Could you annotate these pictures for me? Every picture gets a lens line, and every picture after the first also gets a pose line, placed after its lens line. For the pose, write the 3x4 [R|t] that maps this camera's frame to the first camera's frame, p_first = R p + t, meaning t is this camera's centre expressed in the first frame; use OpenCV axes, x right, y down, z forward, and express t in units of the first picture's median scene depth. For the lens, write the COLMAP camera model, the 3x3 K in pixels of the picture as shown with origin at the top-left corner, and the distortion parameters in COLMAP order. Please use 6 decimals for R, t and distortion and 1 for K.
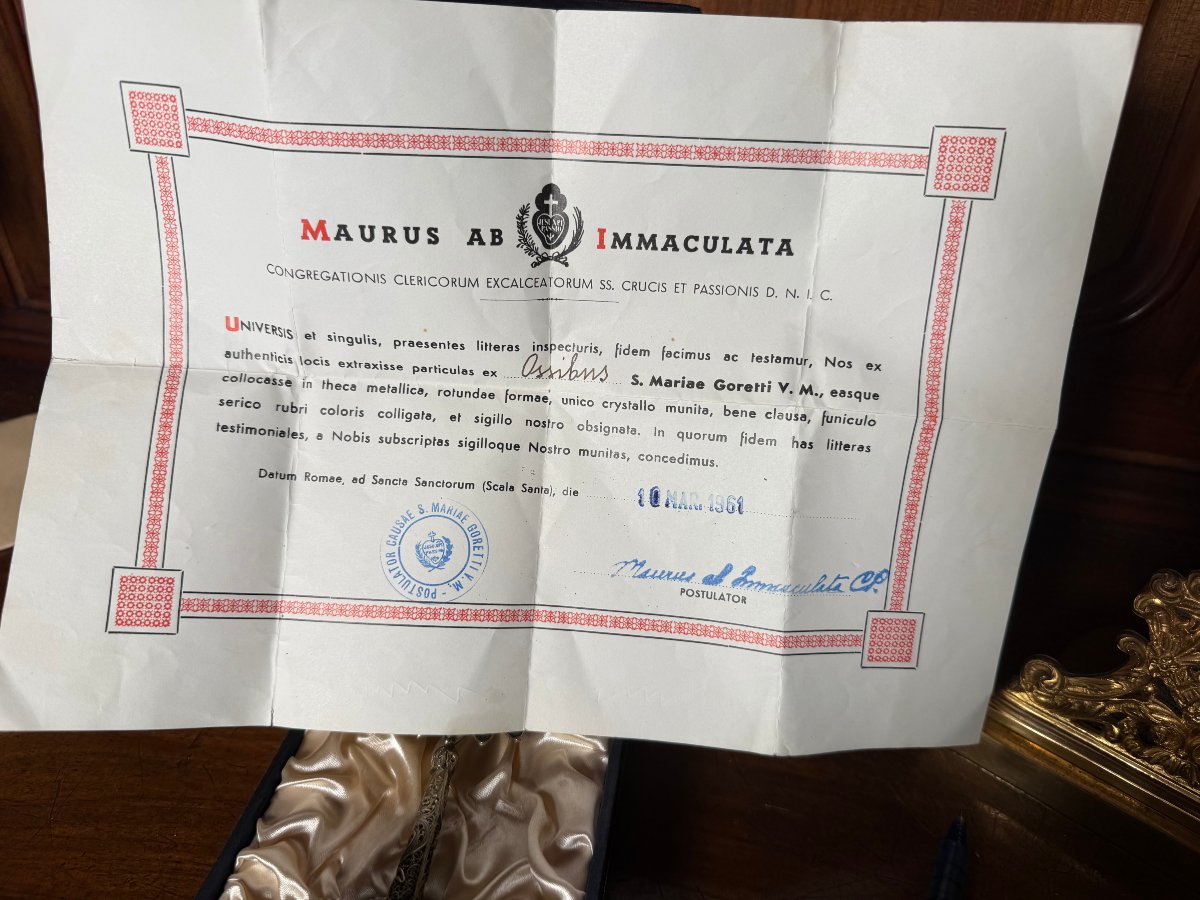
lens RADIAL K [[623.6, 0, 607.5], [0, 623.6, 441.7], [0, 0, 1]] dist [-0.000198, -0.001158]
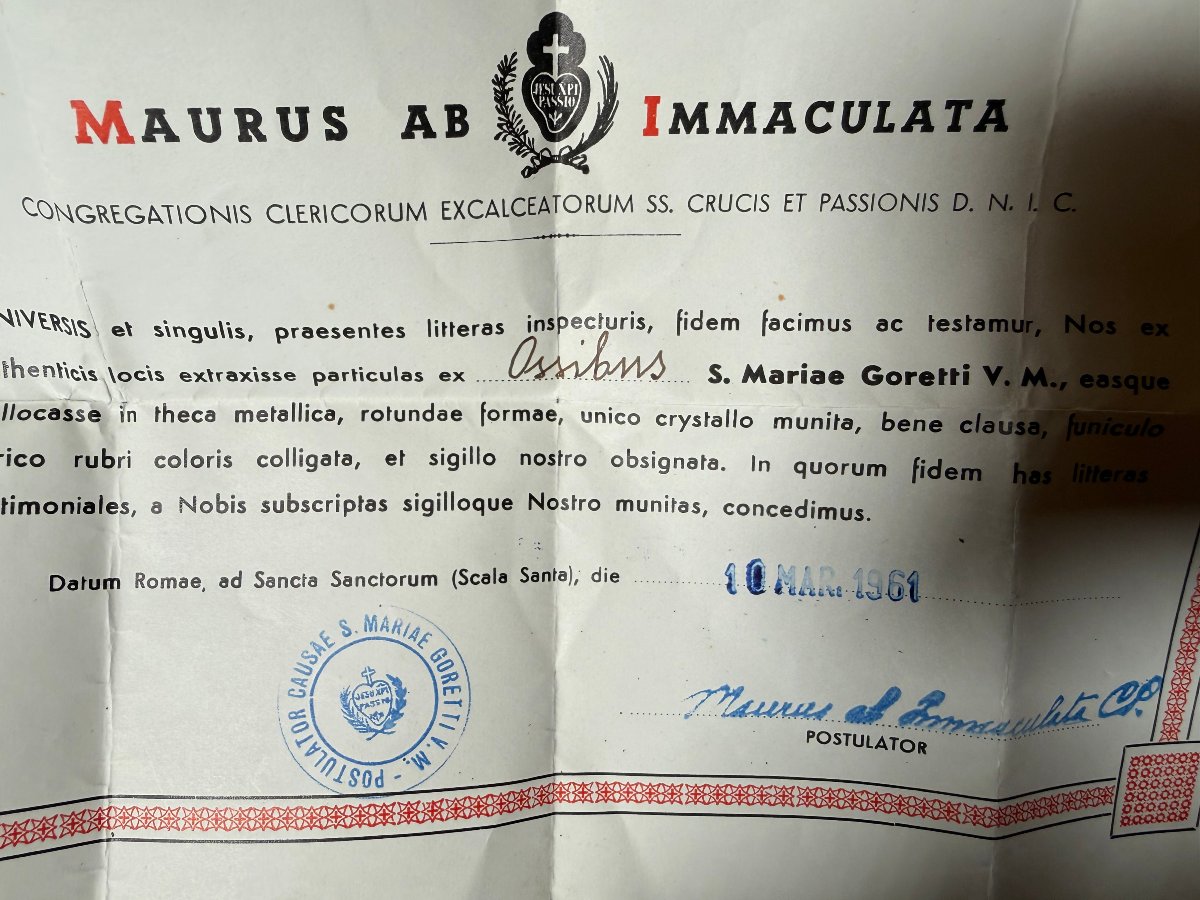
lens RADIAL K [[838.0, 0, 597.8], [0, 838.0, 460.1], [0, 0, 1]] dist [-0.042563, 0.023863]
pose [[0.998219, -0.058349, 0.012398, -0.074840], [0.057959, 0.997874, 0.029788, -0.051456], [-0.014110, -0.029016, 0.999479, 0.257922]]
